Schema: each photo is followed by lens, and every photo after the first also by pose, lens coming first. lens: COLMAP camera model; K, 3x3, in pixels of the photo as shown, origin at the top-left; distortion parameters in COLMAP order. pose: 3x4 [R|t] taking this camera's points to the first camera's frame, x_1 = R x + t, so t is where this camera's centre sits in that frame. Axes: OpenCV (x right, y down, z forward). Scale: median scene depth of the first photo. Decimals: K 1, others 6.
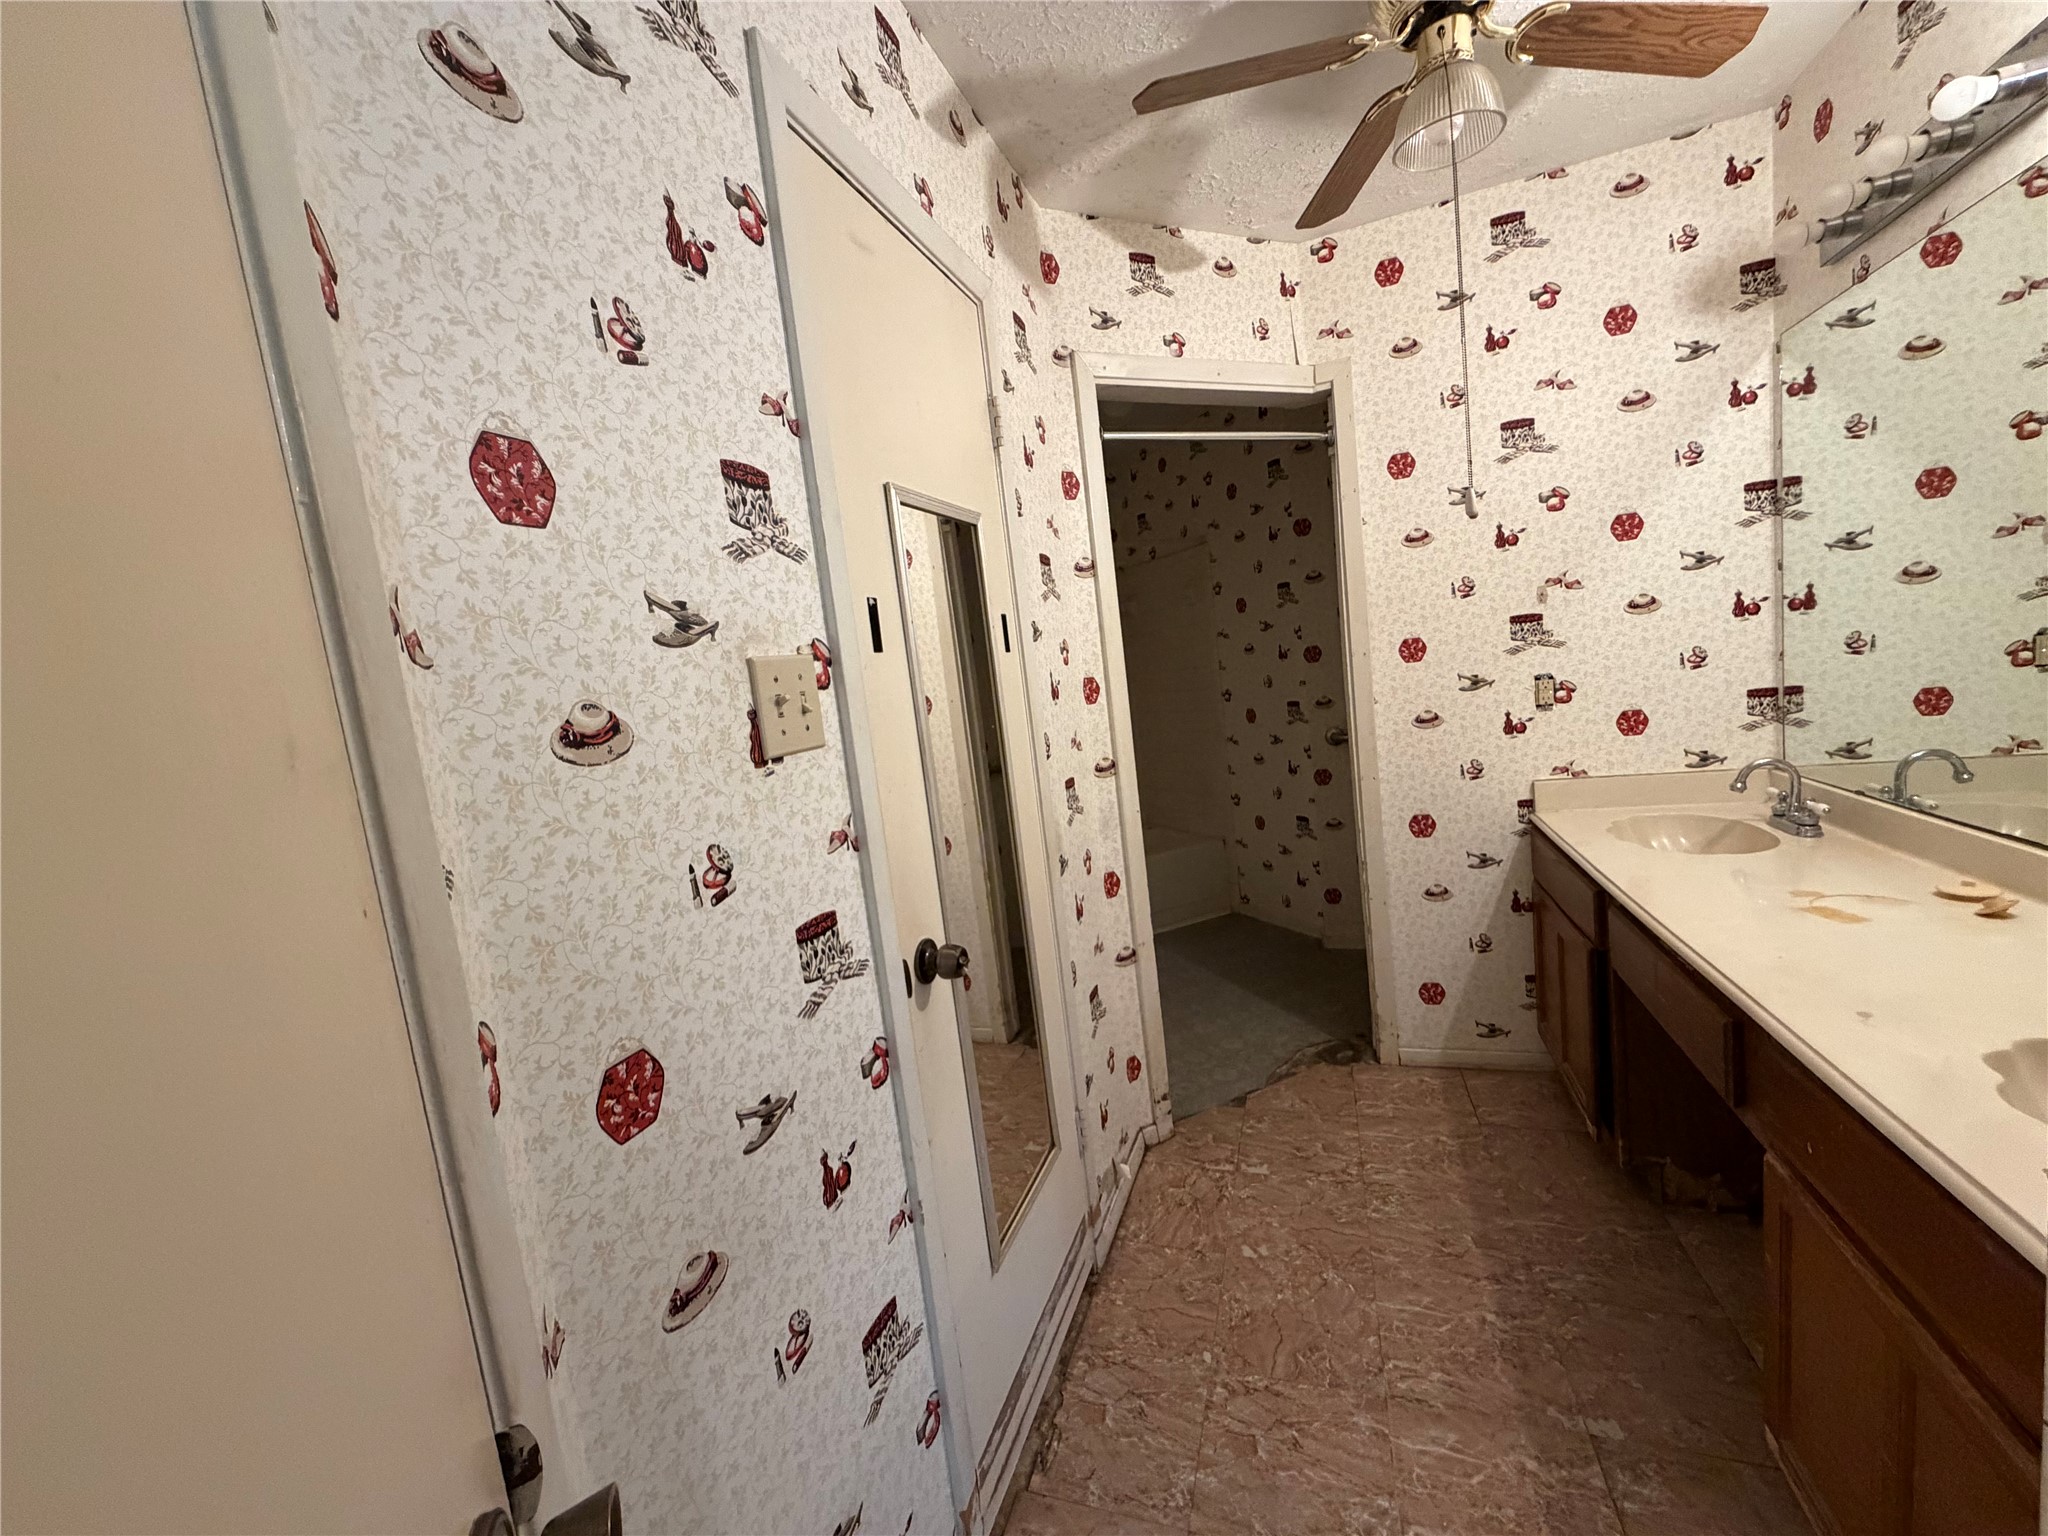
lens RADIAL K [[814.9, 0, 1023.5], [0, 814.9, 768.3], [0, 0, 1]] dist [0.001050, -0.001280]
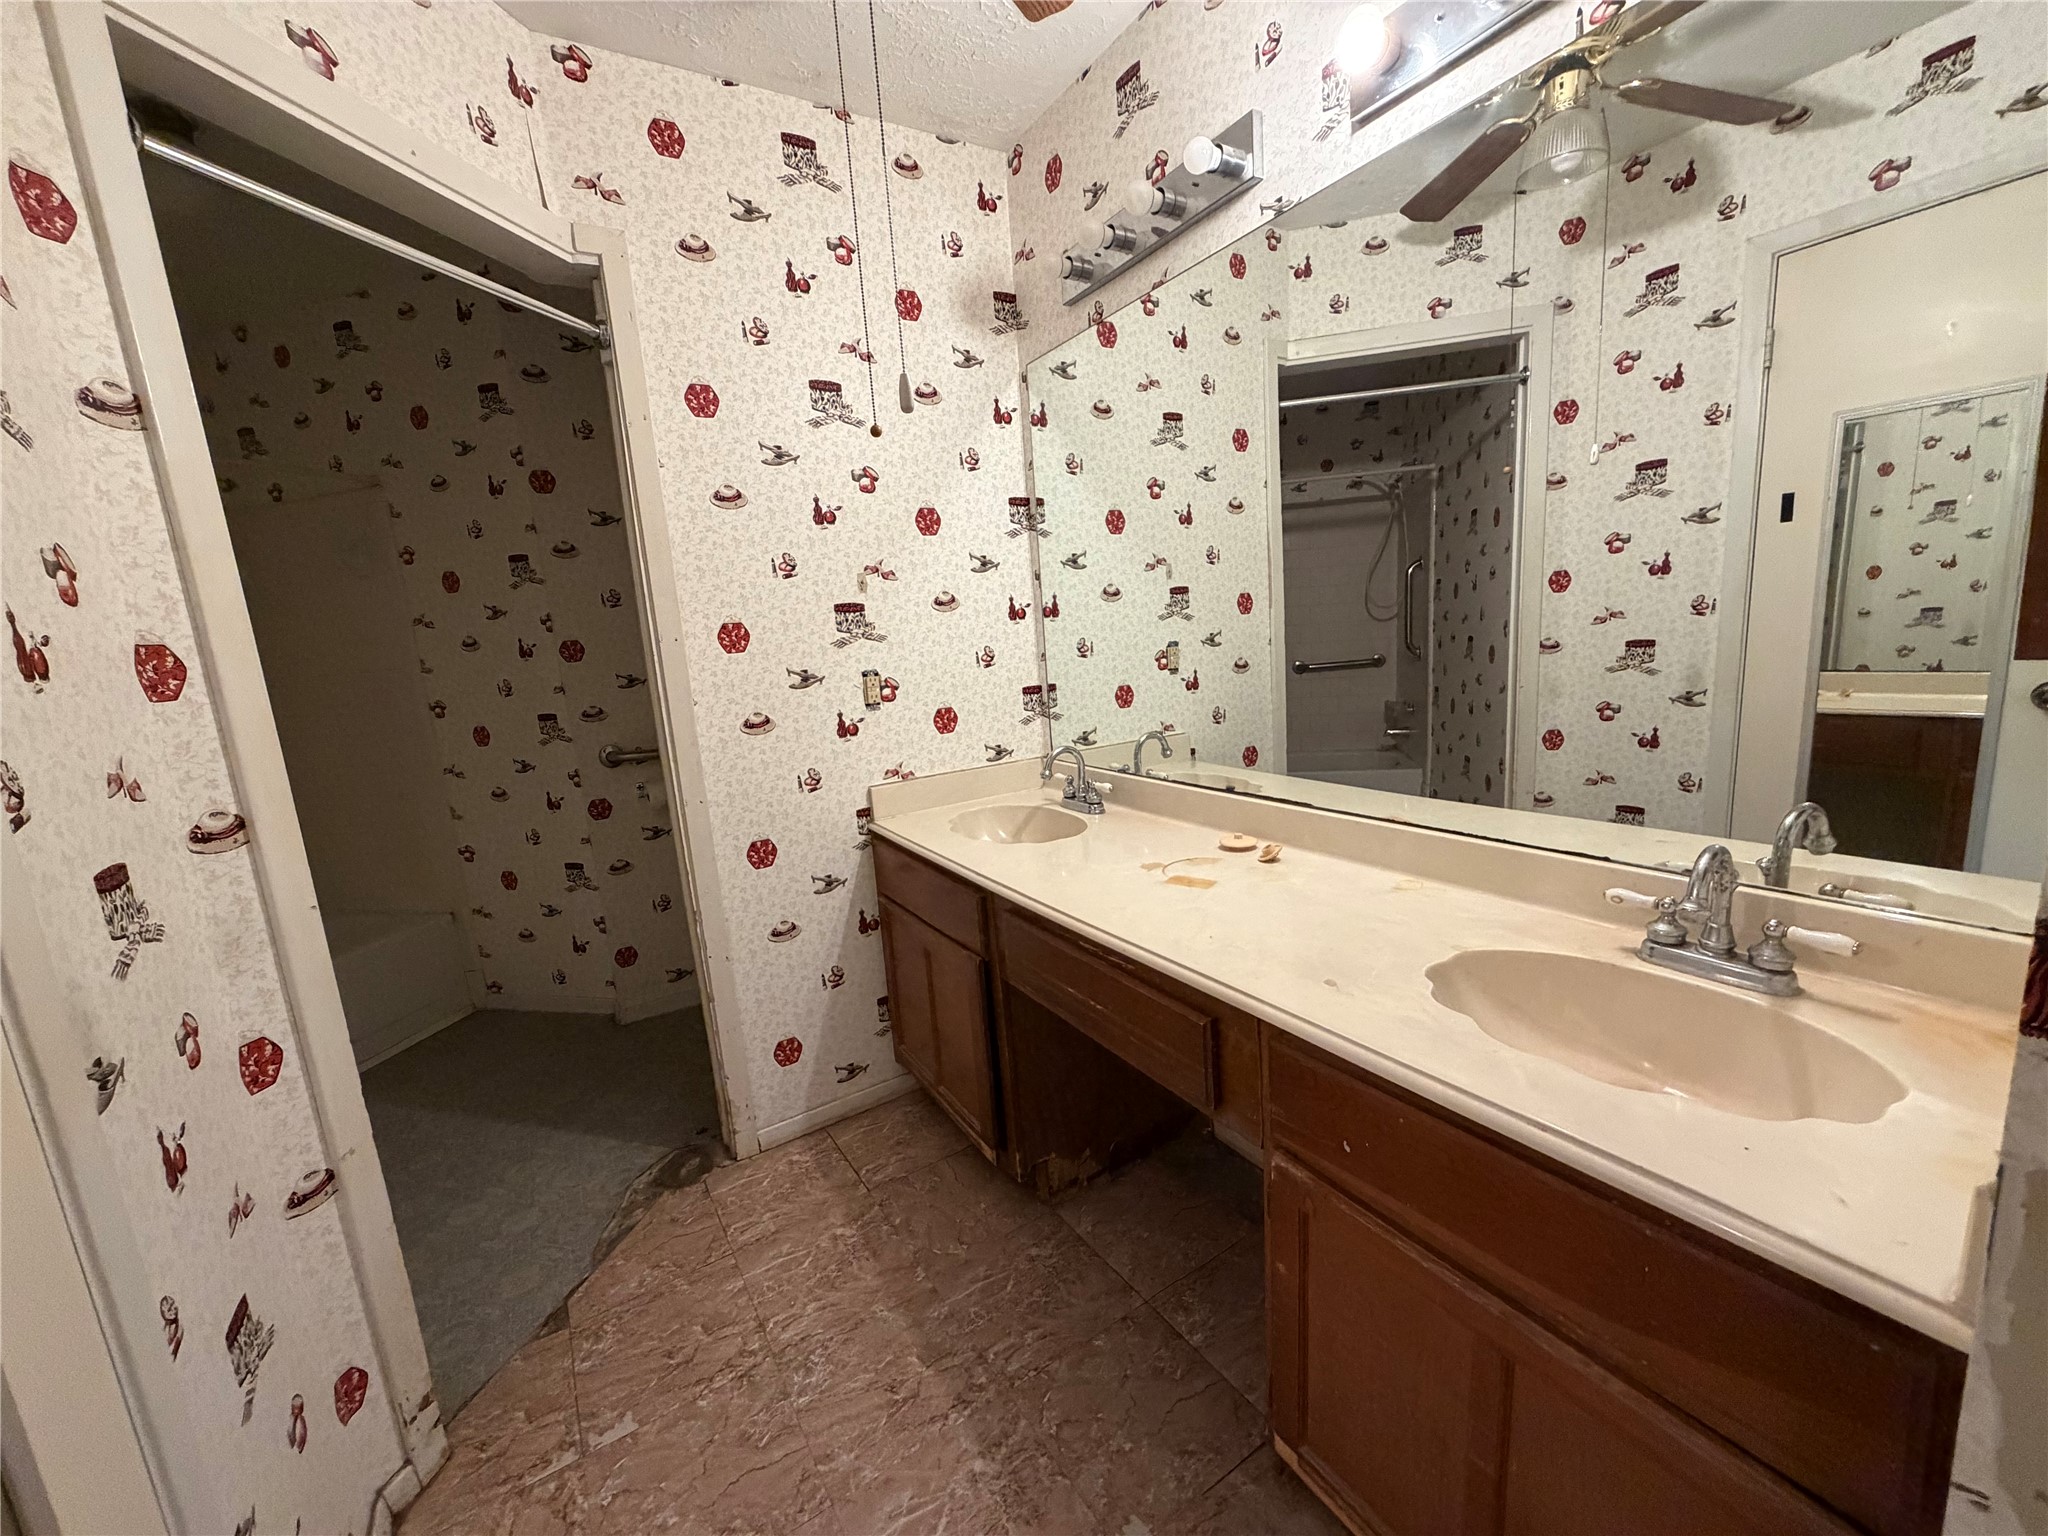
lens RADIAL K [[814.9, 0, 1019.1], [0, 814.9, 769.5], [0, 0, 1]] dist [0.001050, -0.001280]
pose [[0.625663, -0.067535, 0.777165, 0.023617], [0.091306, 0.995738, 0.013023, -0.000769], [-0.774732, 0.062812, 0.629162, 0.315493]]
